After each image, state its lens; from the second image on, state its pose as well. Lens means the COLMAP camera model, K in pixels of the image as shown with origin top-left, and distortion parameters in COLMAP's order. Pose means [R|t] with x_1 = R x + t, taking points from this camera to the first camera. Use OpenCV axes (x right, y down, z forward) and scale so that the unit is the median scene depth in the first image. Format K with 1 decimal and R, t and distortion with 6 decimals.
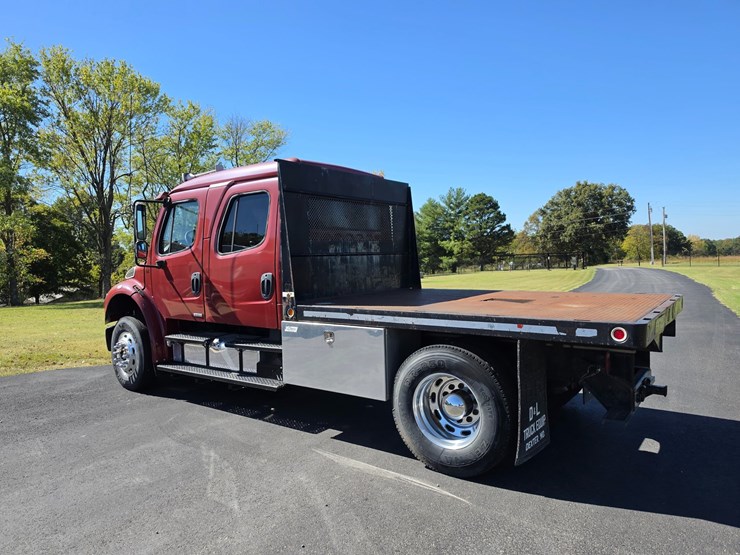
lens RADIAL K [[495.4, 0, 380.1], [0, 495.4, 268.4], [0, 0, 1]] dist [0.074110, -0.083473]
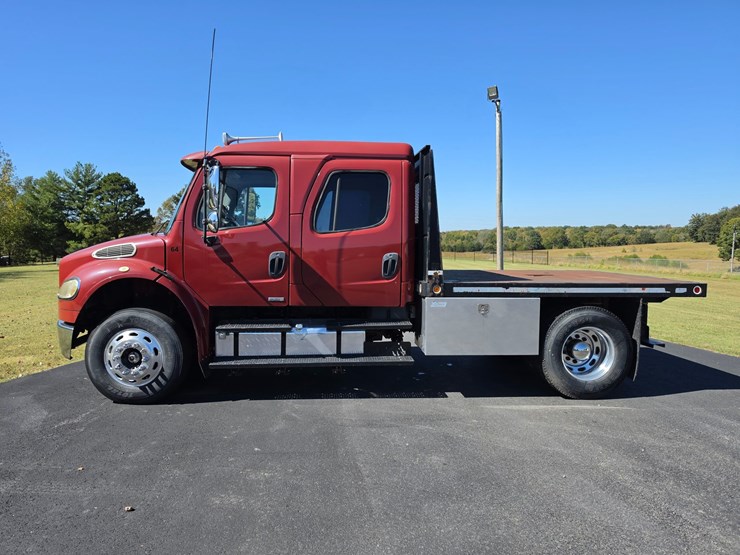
lens RADIAL K [[488.5, 0, 366.2], [0, 488.5, 260.7], [0, 0, 1]] dist [0.069205, -0.083193]
pose [[0.764968, 0.005847, 0.644042, -0.848282], [-0.011624, 0.999921, 0.004728, 0.019798], [-0.643964, -0.011103, 0.764975, 0.242689]]
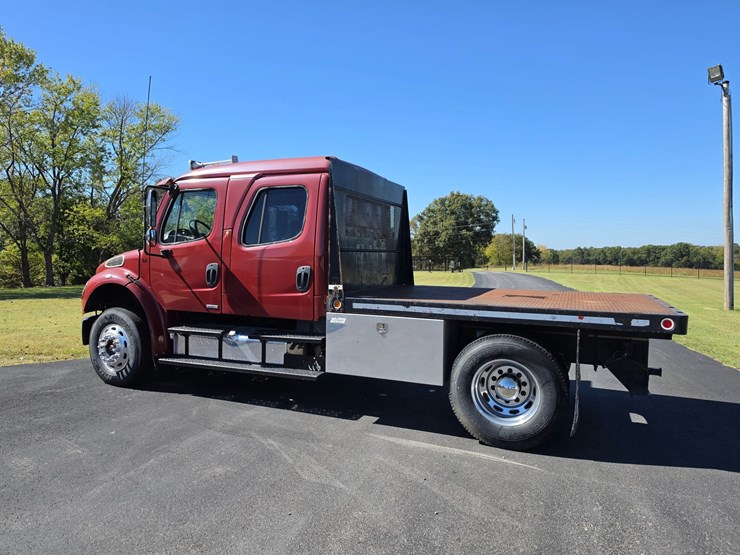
lens RADIAL K [[492.1, 0, 374.9], [0, 492.1, 262.3], [0, 0, 1]] dist [0.071412, -0.080233]
pose [[0.972953, 0.033786, 0.228519, -0.294237], [-0.031369, 0.999407, -0.014203, 0.010589], [-0.228863, 0.006650, 0.973436, -0.023319]]
